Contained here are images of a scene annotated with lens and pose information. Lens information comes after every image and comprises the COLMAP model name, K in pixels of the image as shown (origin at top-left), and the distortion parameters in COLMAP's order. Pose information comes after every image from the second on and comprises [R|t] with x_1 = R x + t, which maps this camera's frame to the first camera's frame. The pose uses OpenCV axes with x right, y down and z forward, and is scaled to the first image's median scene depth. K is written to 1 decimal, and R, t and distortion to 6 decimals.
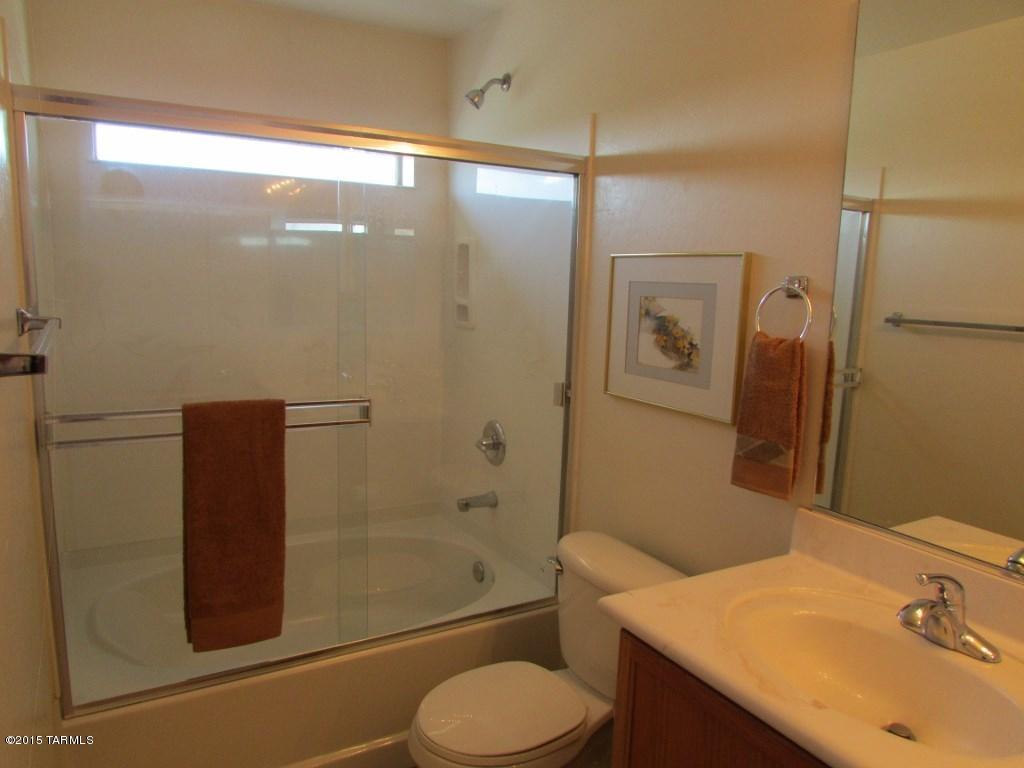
lens RADIAL K [[728.2, 0, 508.9], [0, 728.2, 376.0], [0, 0, 1]] dist [-0.017872, -0.004564]
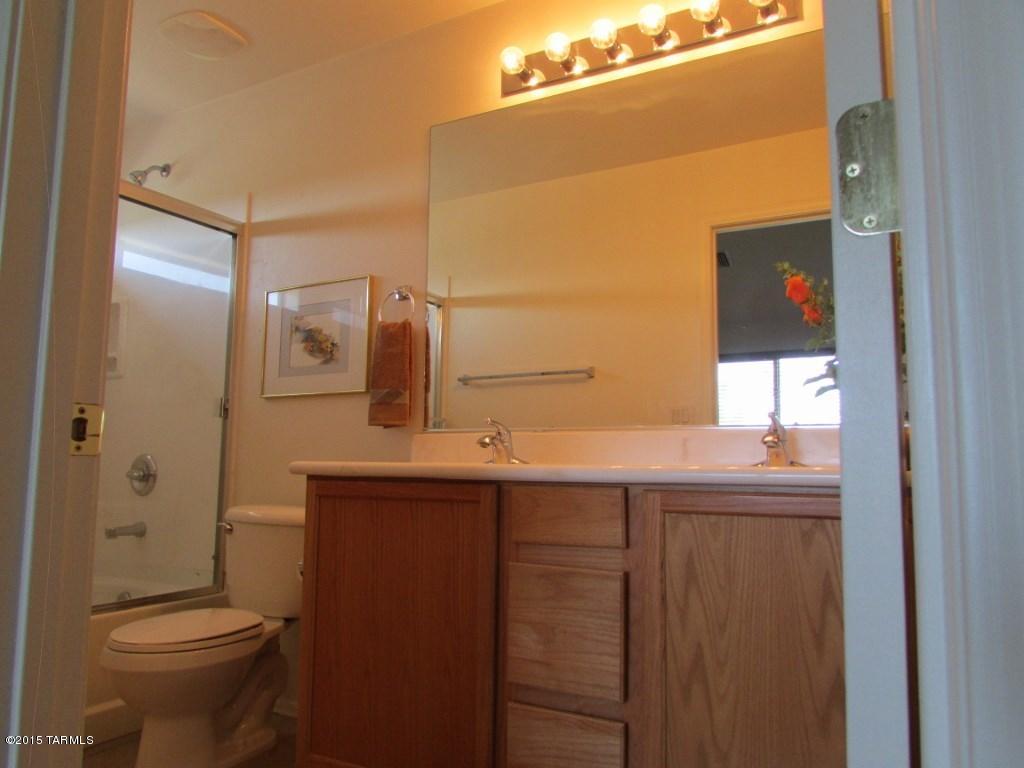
lens RADIAL K [[728.2, 0, 508.9], [0, 728.2, 376.0], [0, 0, 1]] dist [-0.017872, -0.004564]
pose [[0.854724, 0.039520, 0.517576, -0.167099], [0.092477, 0.969553, -0.226748, 0.340906], [-0.510779, 0.241671, 0.825046, -0.281829]]
